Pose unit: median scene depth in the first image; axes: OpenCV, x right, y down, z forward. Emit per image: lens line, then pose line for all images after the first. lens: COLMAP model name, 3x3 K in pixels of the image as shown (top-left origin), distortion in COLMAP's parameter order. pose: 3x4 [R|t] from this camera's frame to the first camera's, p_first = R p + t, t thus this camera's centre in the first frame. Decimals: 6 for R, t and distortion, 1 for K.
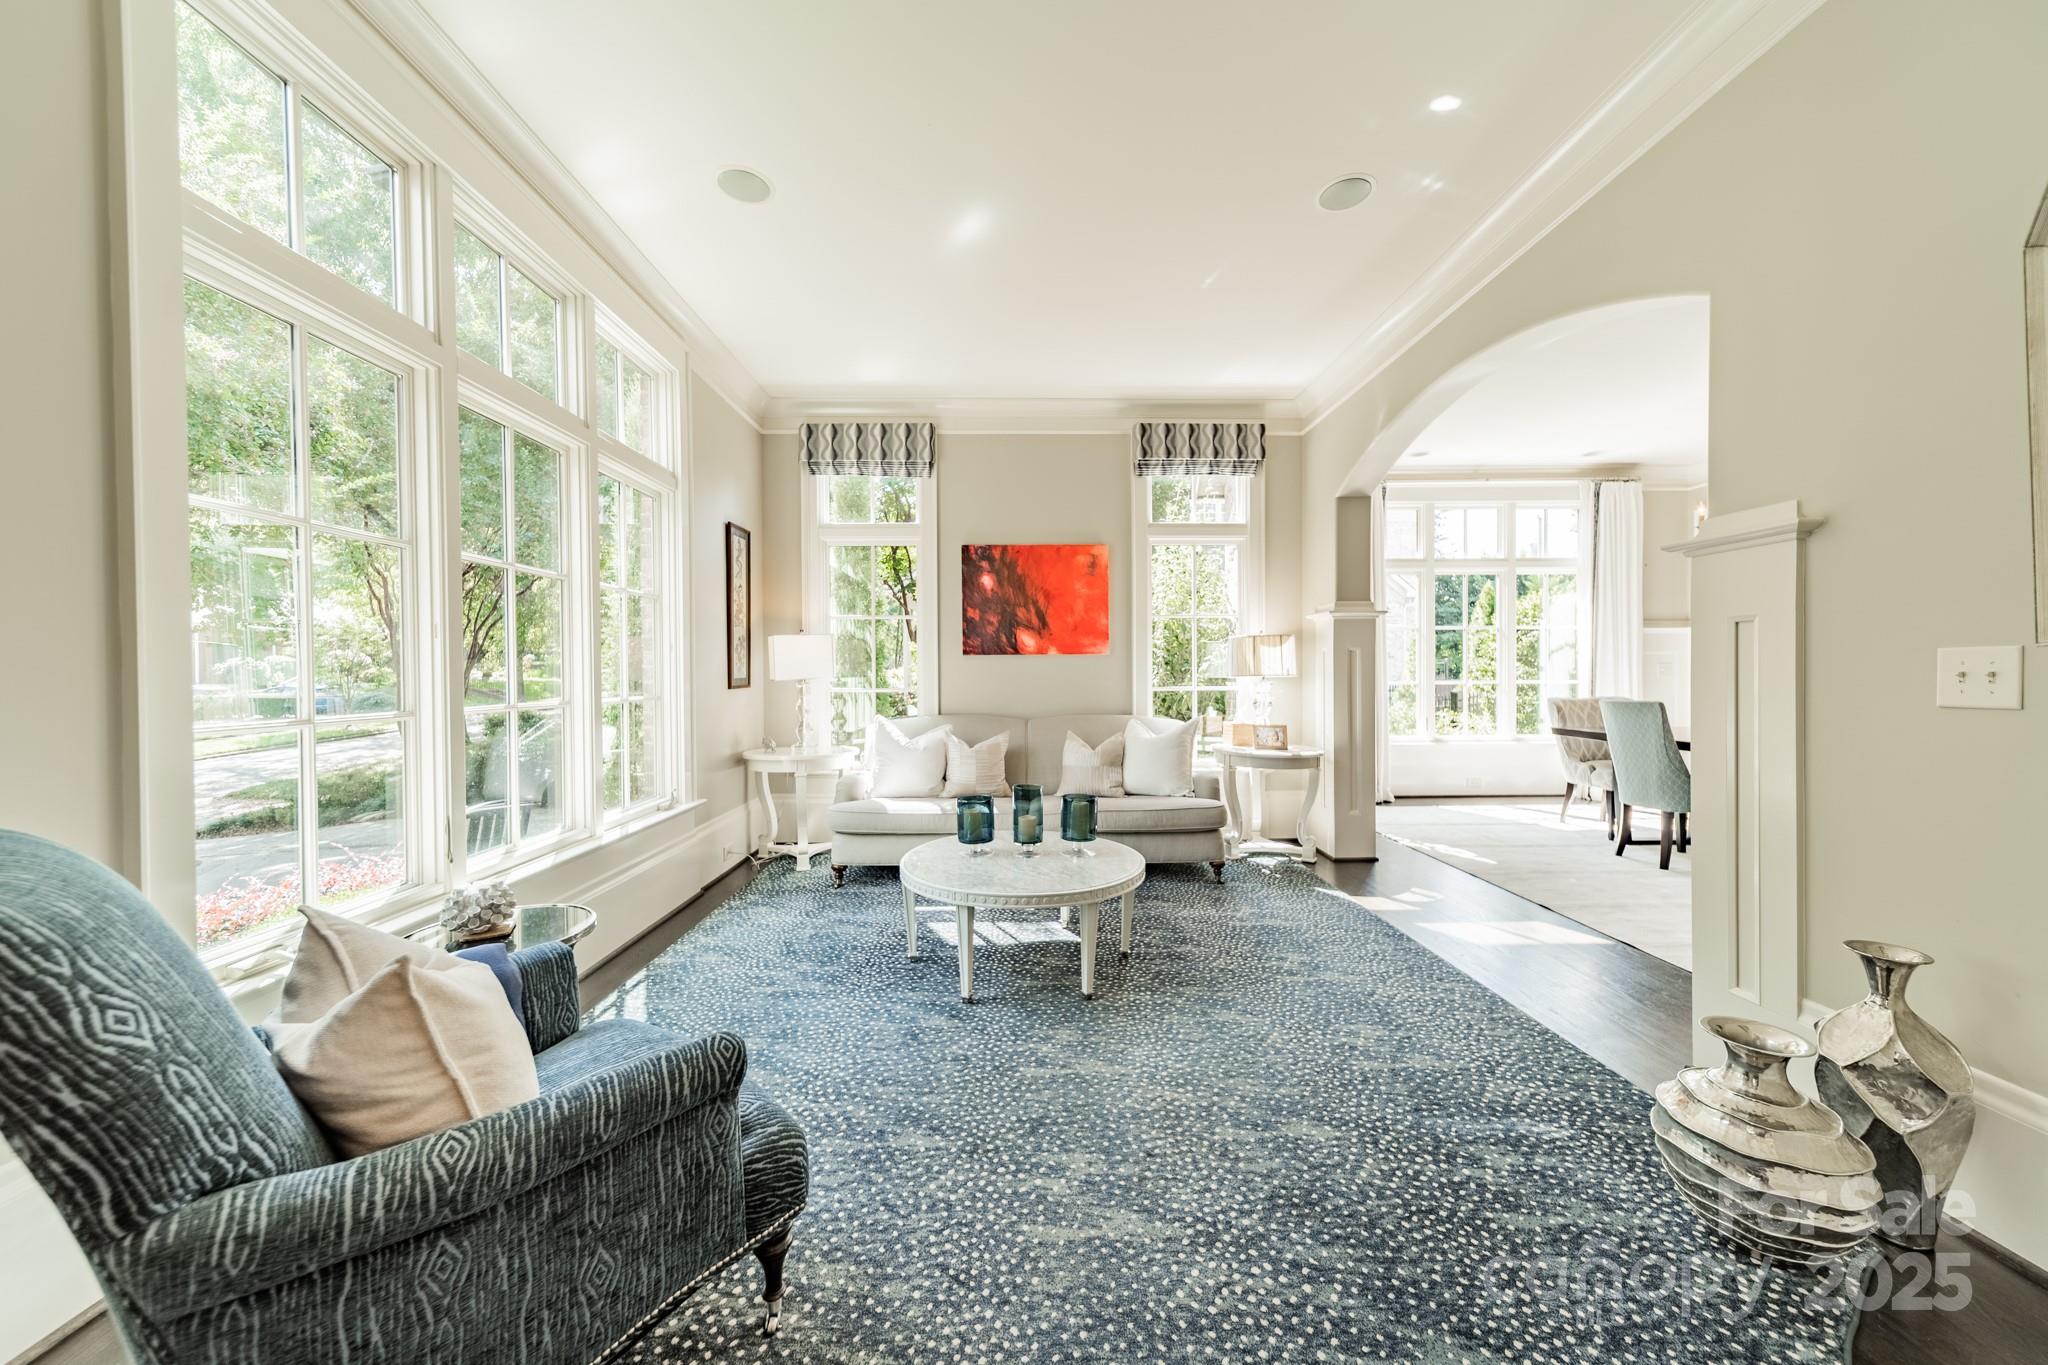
lens RADIAL K [[724.1, 0, 1030.2], [0, 724.1, 673.5], [0, 0, 1]] dist [0.001652, 0.000041]
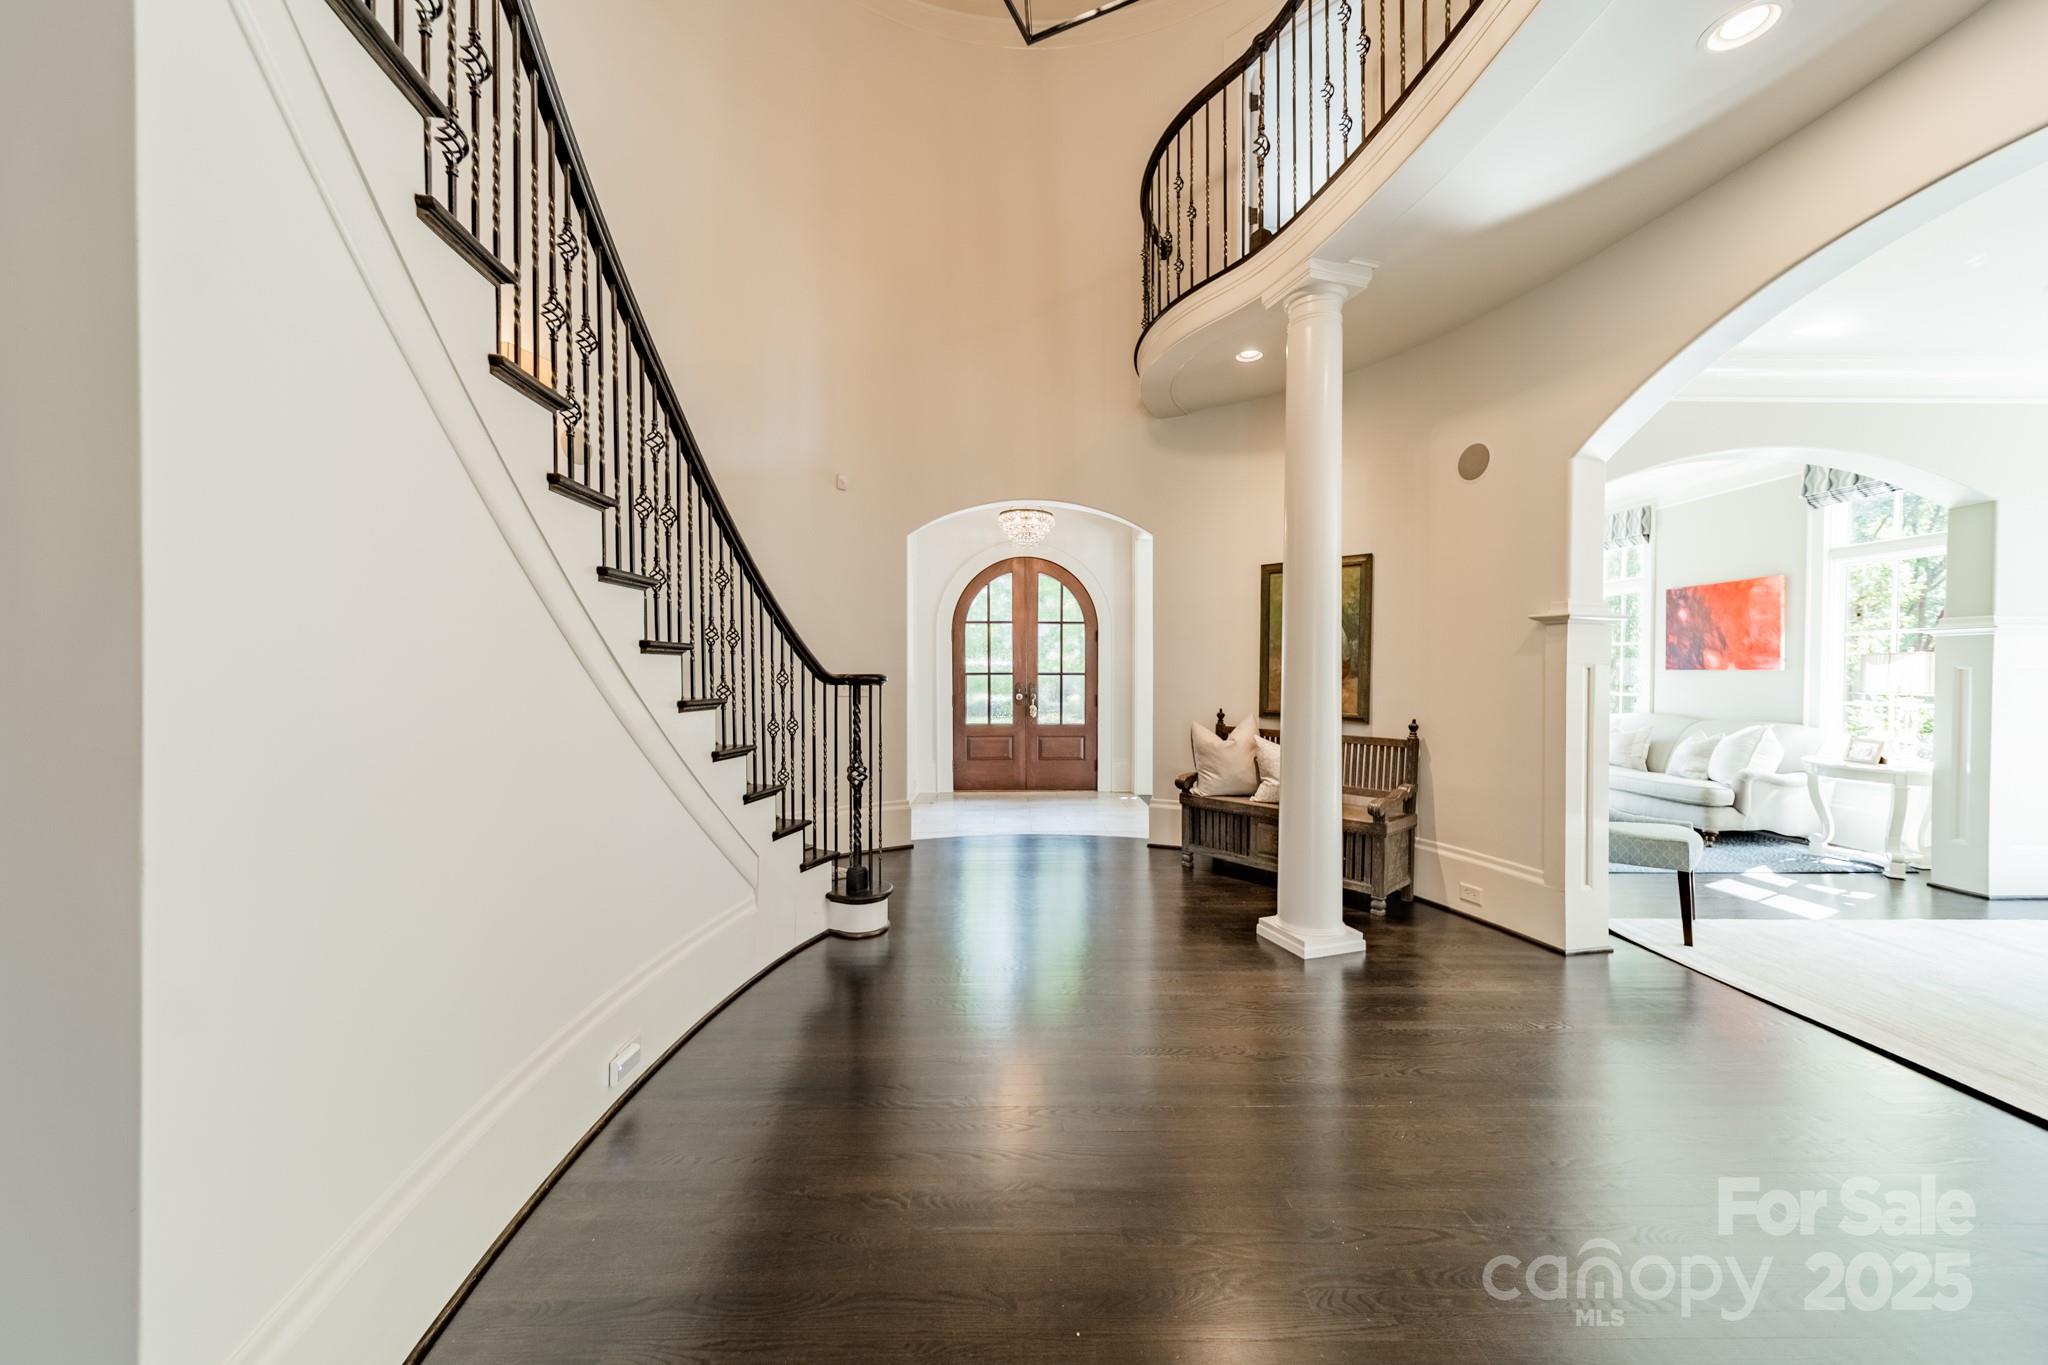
lens RADIAL K [[707.2, 0, 1030.5], [0, 707.2, 679.5], [0, 0, 1]] dist [0.000243, -0.000039]
pose [[-0.030219, 0.020980, -0.999323, 1.284073], [-0.002162, 0.999776, 0.021055, -0.032716], [0.999541, 0.002797, -0.030167, -0.165709]]
